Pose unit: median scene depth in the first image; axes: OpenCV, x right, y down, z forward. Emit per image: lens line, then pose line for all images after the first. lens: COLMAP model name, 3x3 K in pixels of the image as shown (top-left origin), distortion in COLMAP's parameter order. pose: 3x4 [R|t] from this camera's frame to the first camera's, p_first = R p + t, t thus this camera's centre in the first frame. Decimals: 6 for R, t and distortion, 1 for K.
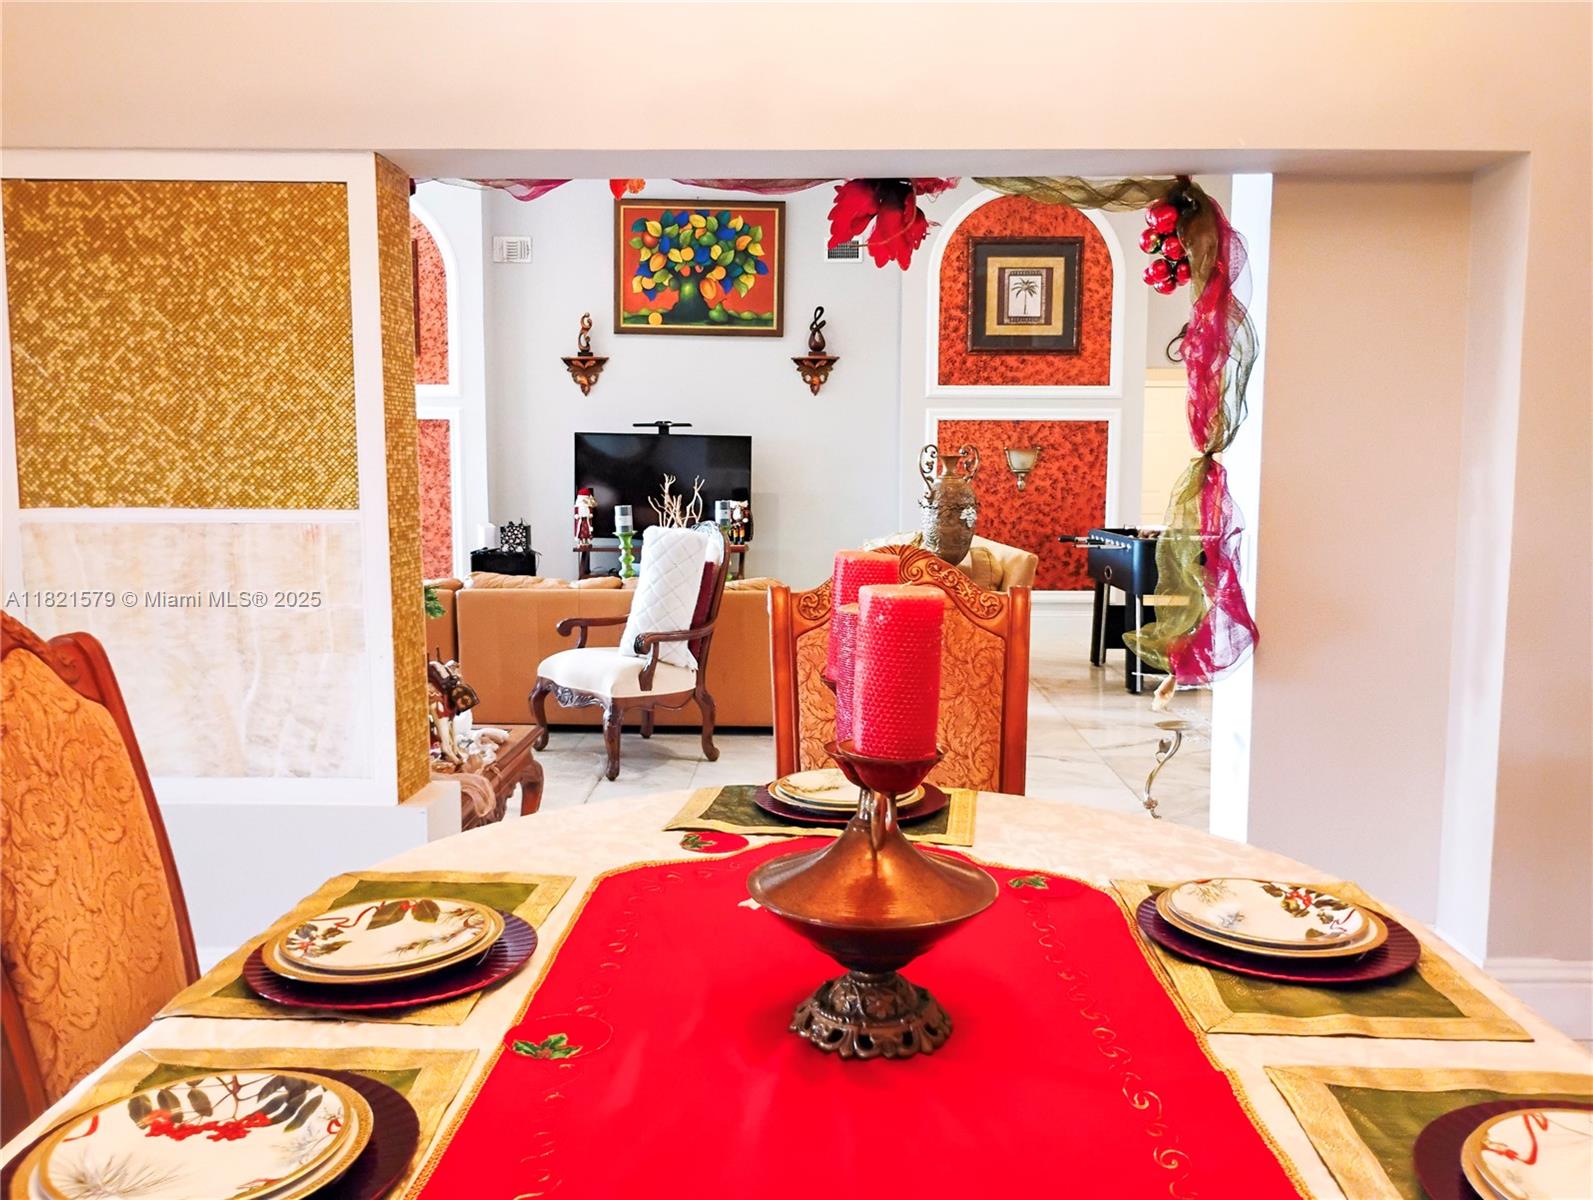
lens RADIAL K [[1338.4, 0, 796.5], [0, 1338.4, 600.0], [0, 0, 1]] dist [0.037204, -0.003052]
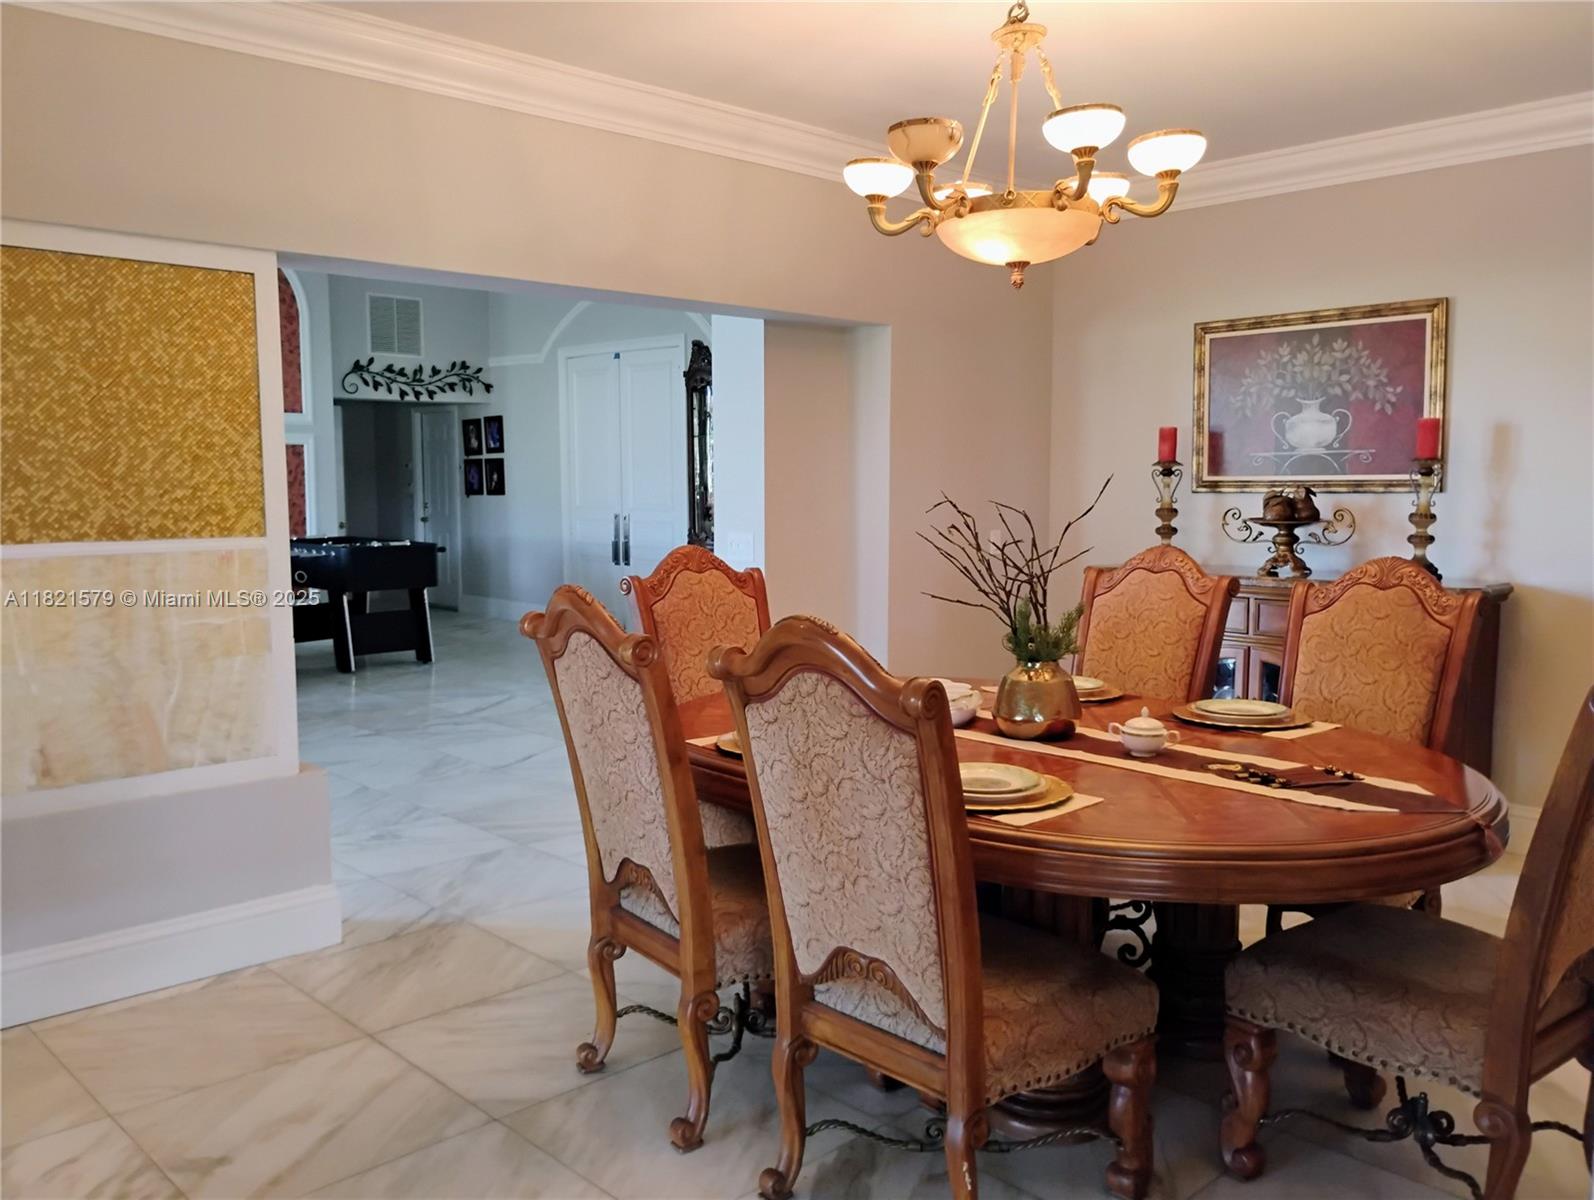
lens RADIAL K [[1339.2, 0, 797.0], [0, 1339.2, 600.0], [0, 0, 1]] dist [0.037204, -0.003052]
pose [[0.704961, -0.070979, 0.705685, -0.856257], [0.077218, 0.996746, 0.023116, -0.000262], [-0.705030, 0.038196, 0.708148, -0.215590]]
